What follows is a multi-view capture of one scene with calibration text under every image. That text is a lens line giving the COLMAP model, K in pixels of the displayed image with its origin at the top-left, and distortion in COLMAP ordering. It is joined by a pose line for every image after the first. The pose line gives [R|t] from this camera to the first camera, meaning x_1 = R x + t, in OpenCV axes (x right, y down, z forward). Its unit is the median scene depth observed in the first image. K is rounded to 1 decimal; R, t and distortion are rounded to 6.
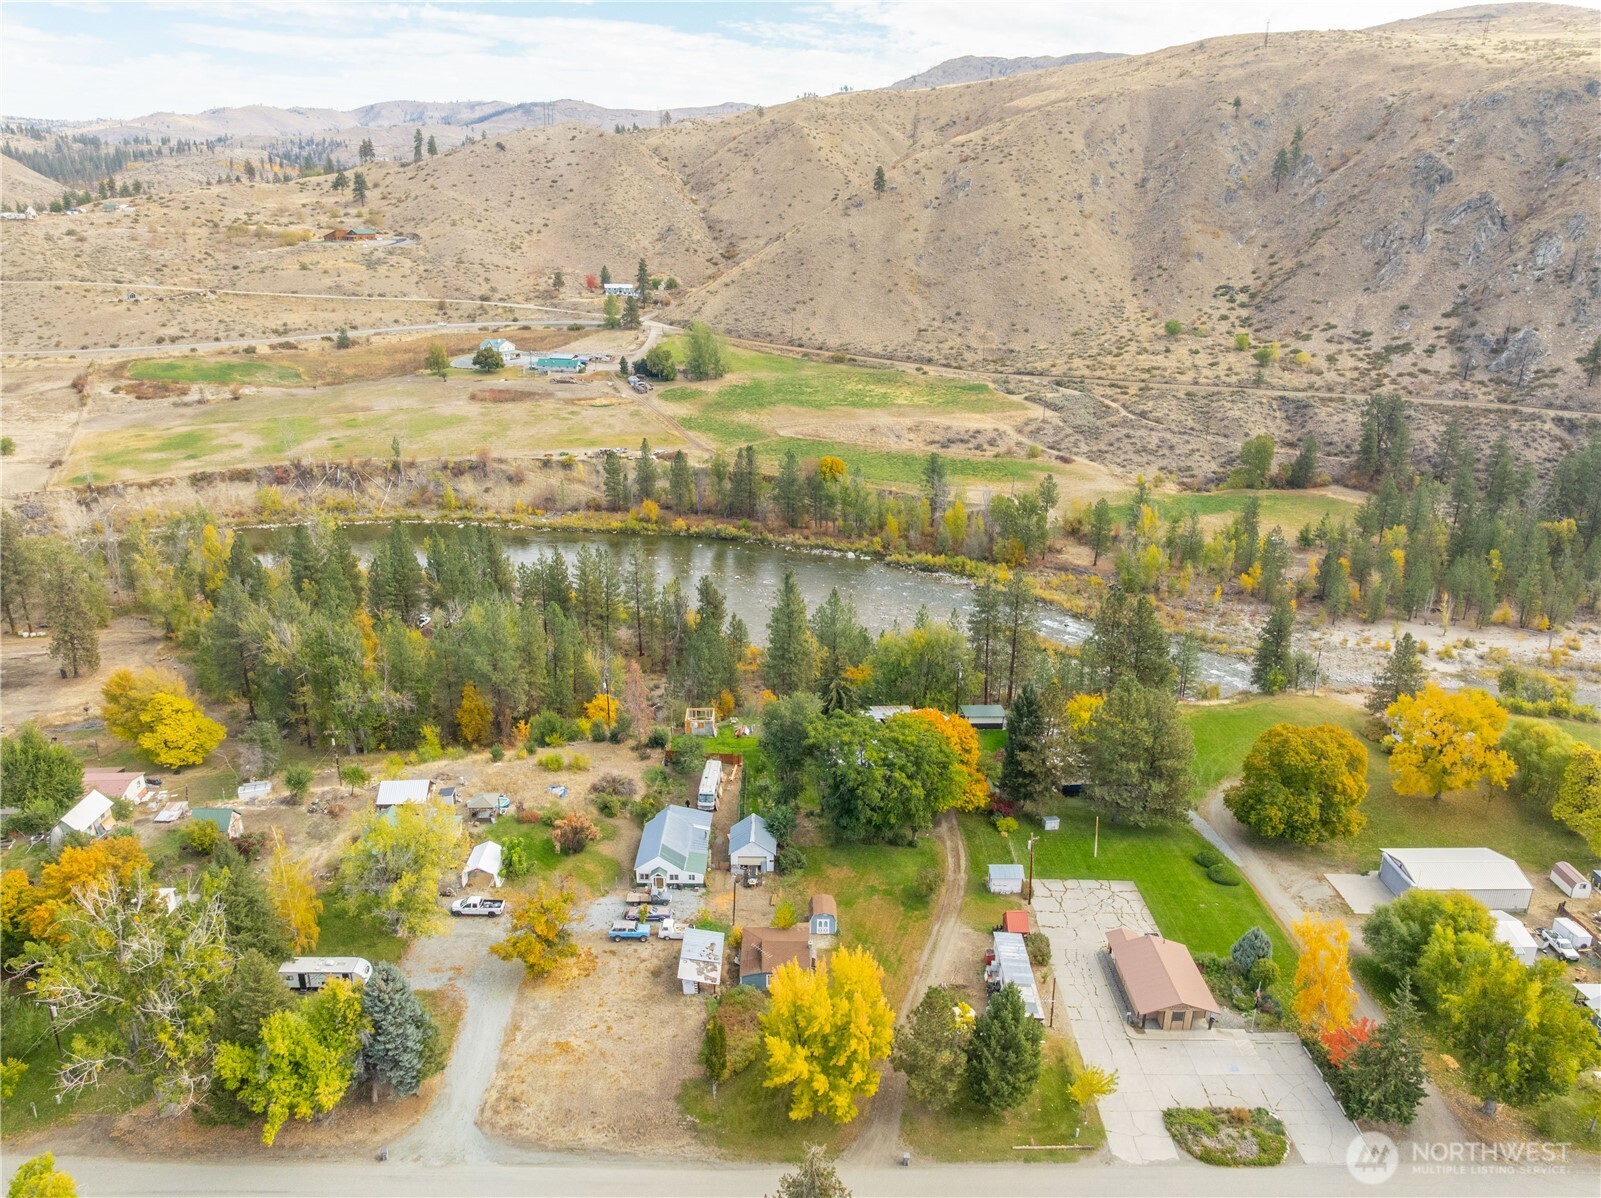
lens RADIAL K [[1125.8, 0, 799.2], [0, 1125.8, 604.4], [0, 0, 1]] dist [-0.048398, 0.017131]
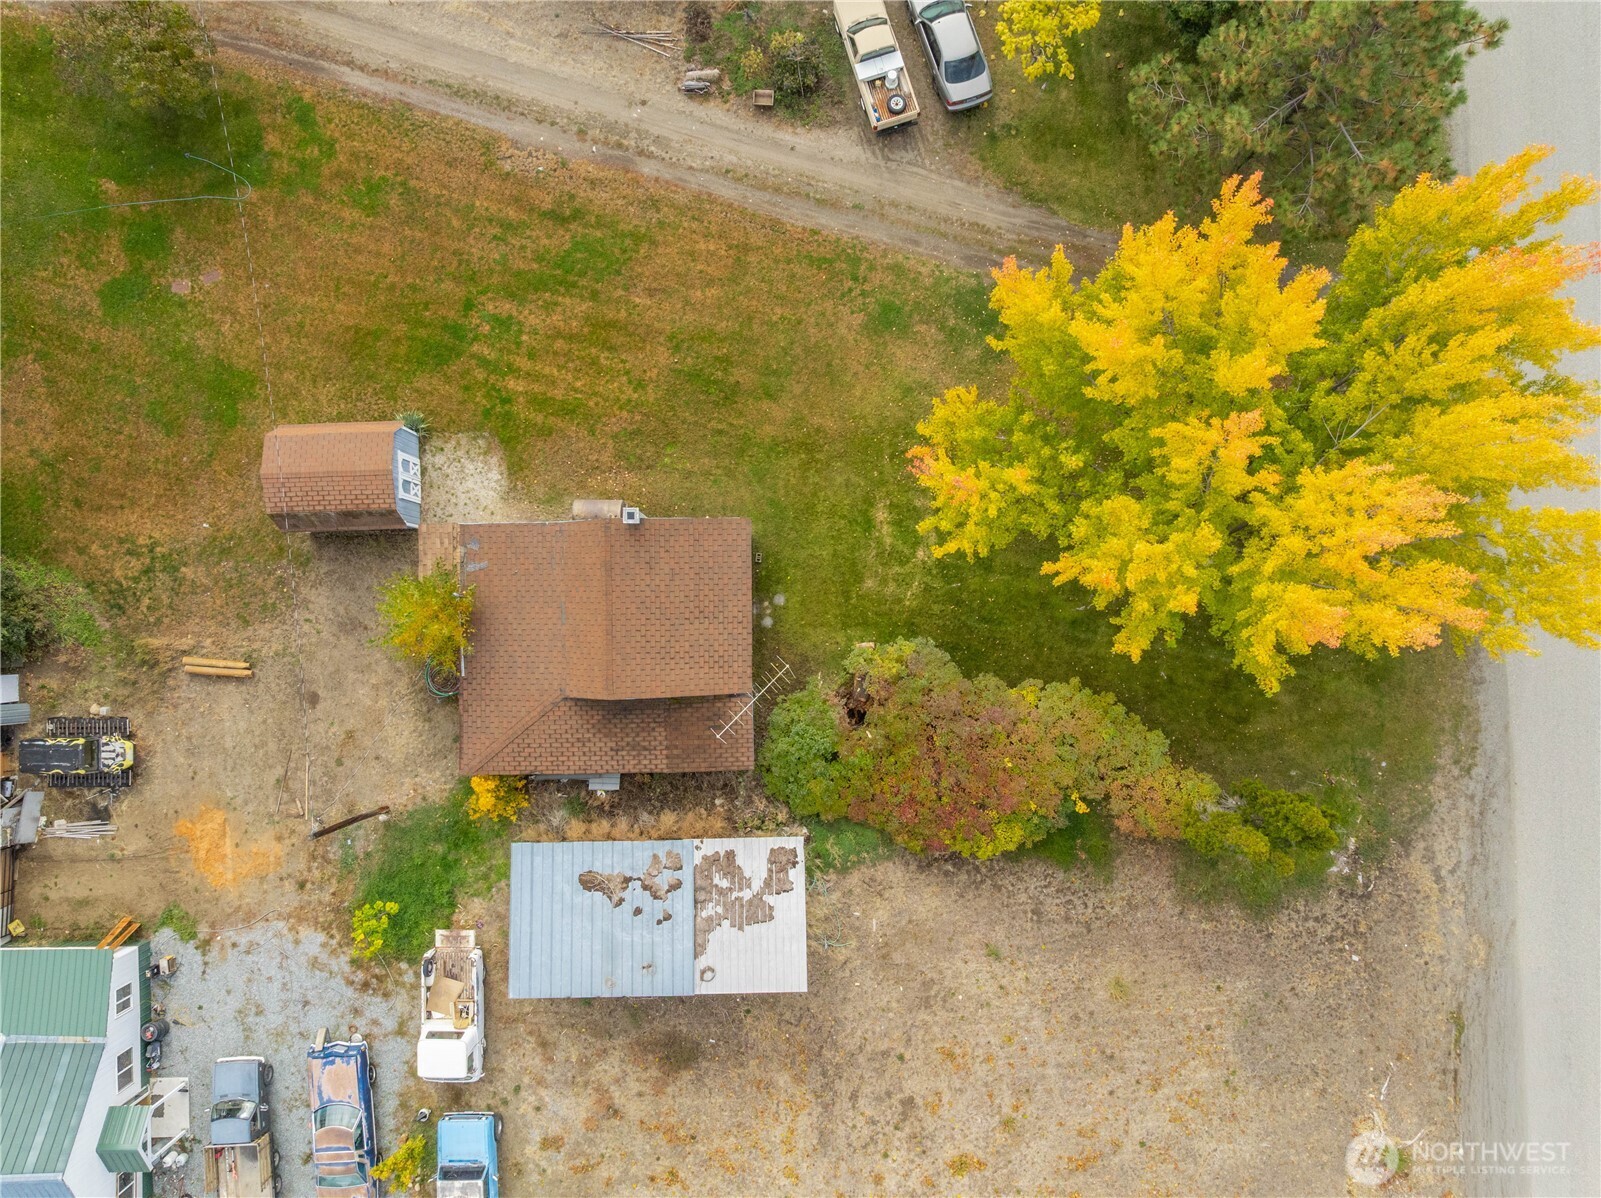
lens RADIAL K [[1125.8, 0, 800.6], [0, 1125.8, 601.5], [0, 0, 1]] dist [-0.048398, 0.017131]
pose [[-0.016066, -0.999865, 0.003420, -0.003882], [0.315632, -0.001826, 0.948880, 0.021406], [-0.948746, 0.016324, 0.315619, 0.287383]]
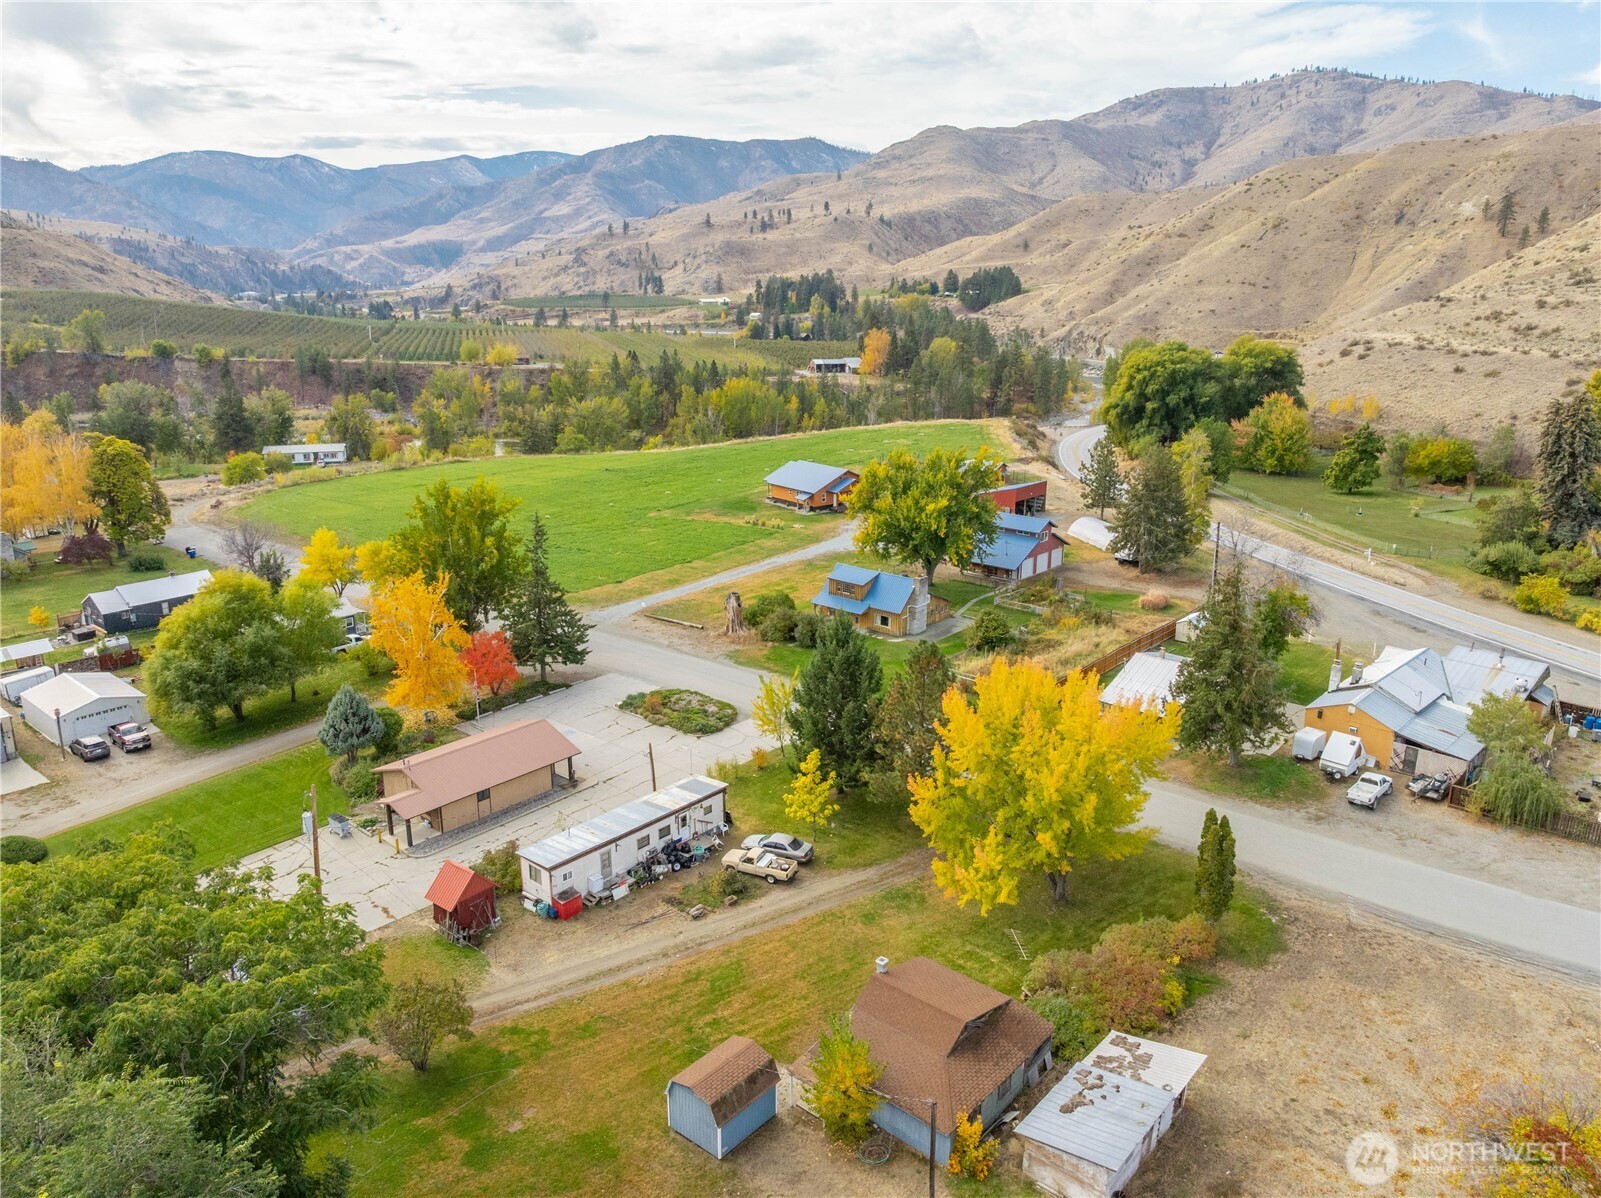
lens RADIAL K [[1125.8, 0, 801.5], [0, 1125.8, 593.6], [0, 0, 1]] dist [-0.048398, 0.017131]
pose [[-0.755528, -0.194536, 0.625567, -0.068757], [0.197642, 0.842717, 0.500766, -0.013684], [-0.624592, 0.501981, -0.598247, 0.394510]]
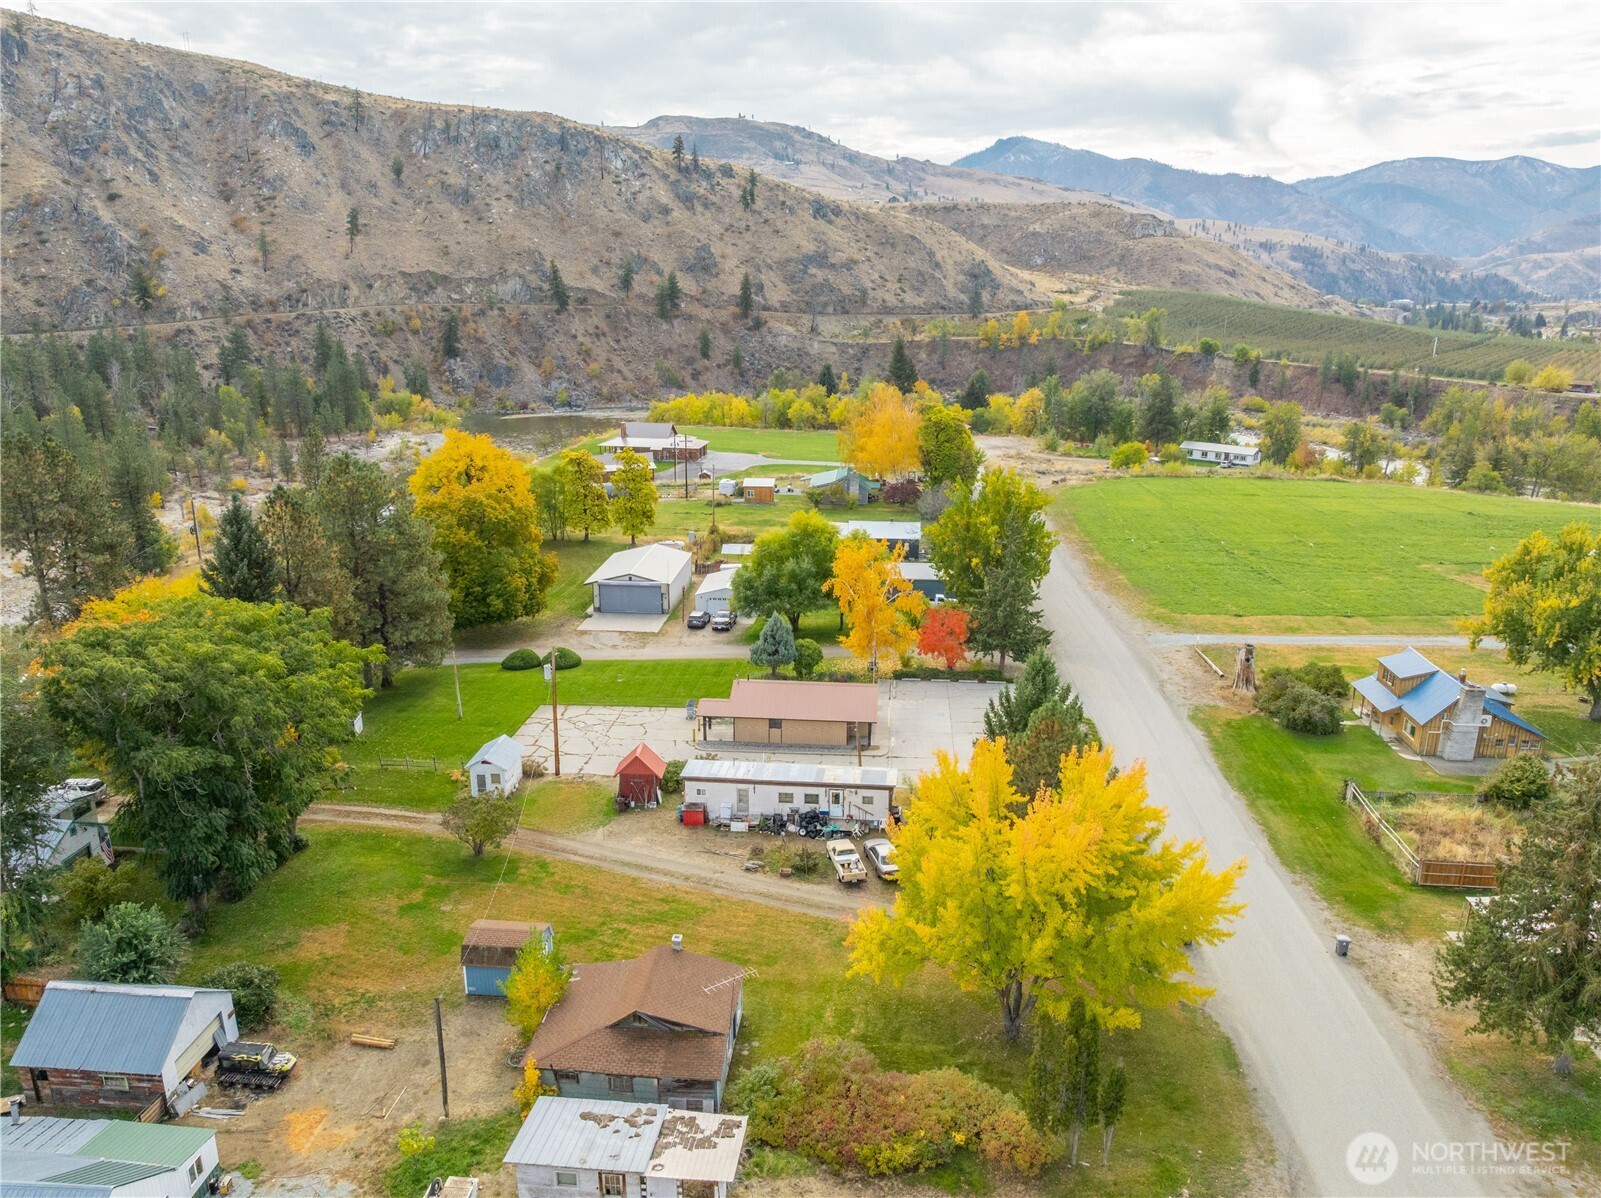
lens RADIAL K [[1125.8, 0, 806.9], [0, 1125.8, 603.5], [0, 0, 1]] dist [-0.048398, 0.017131]
pose [[0.085566, -0.291681, 0.952681, -0.121800], [0.315674, 0.914862, 0.251749, 0.027280], [-0.945002, 0.279195, 0.170357, 0.273492]]
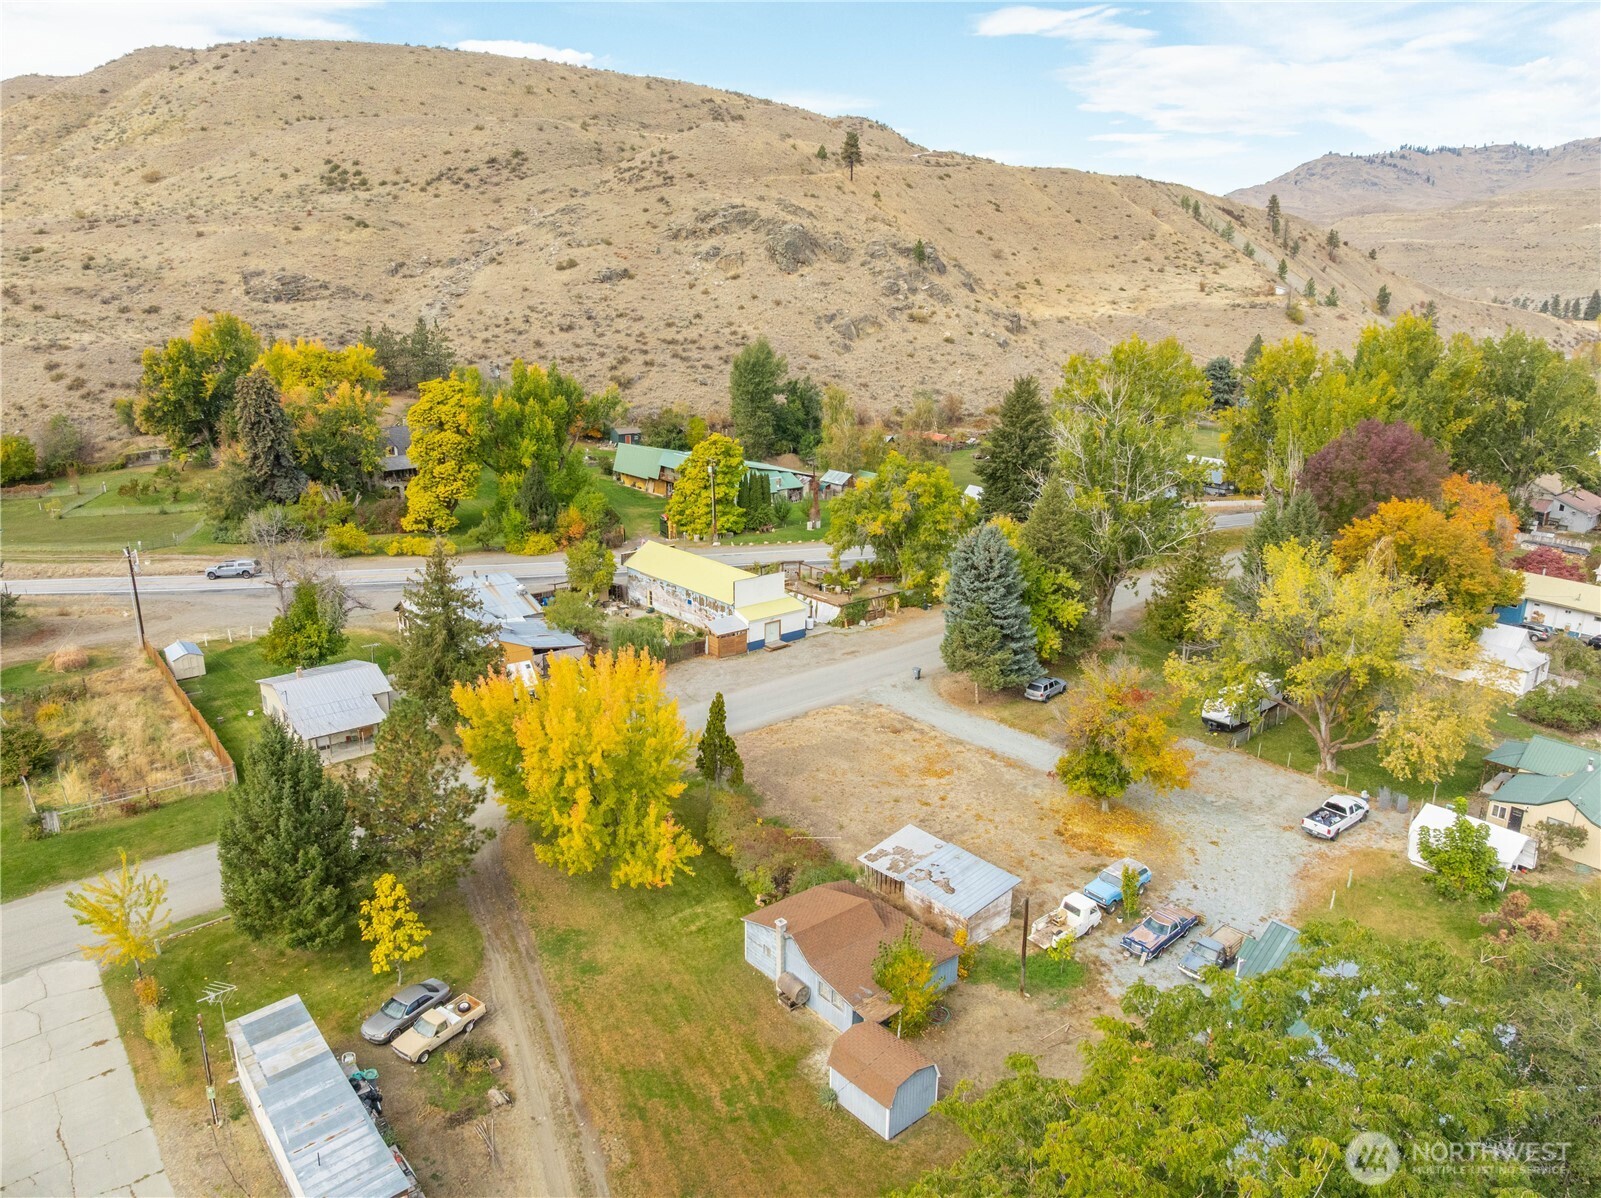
lens RADIAL K [[1125.8, 0, 800.7], [0, 1125.8, 604.7], [0, 0, 1]] dist [-0.048398, 0.017131]
pose [[-0.768975, 0.161257, -0.618606, 0.087241], [-0.225885, 0.836703, 0.498903, -0.012411], [0.598041, 0.523377, -0.606978, 0.397038]]
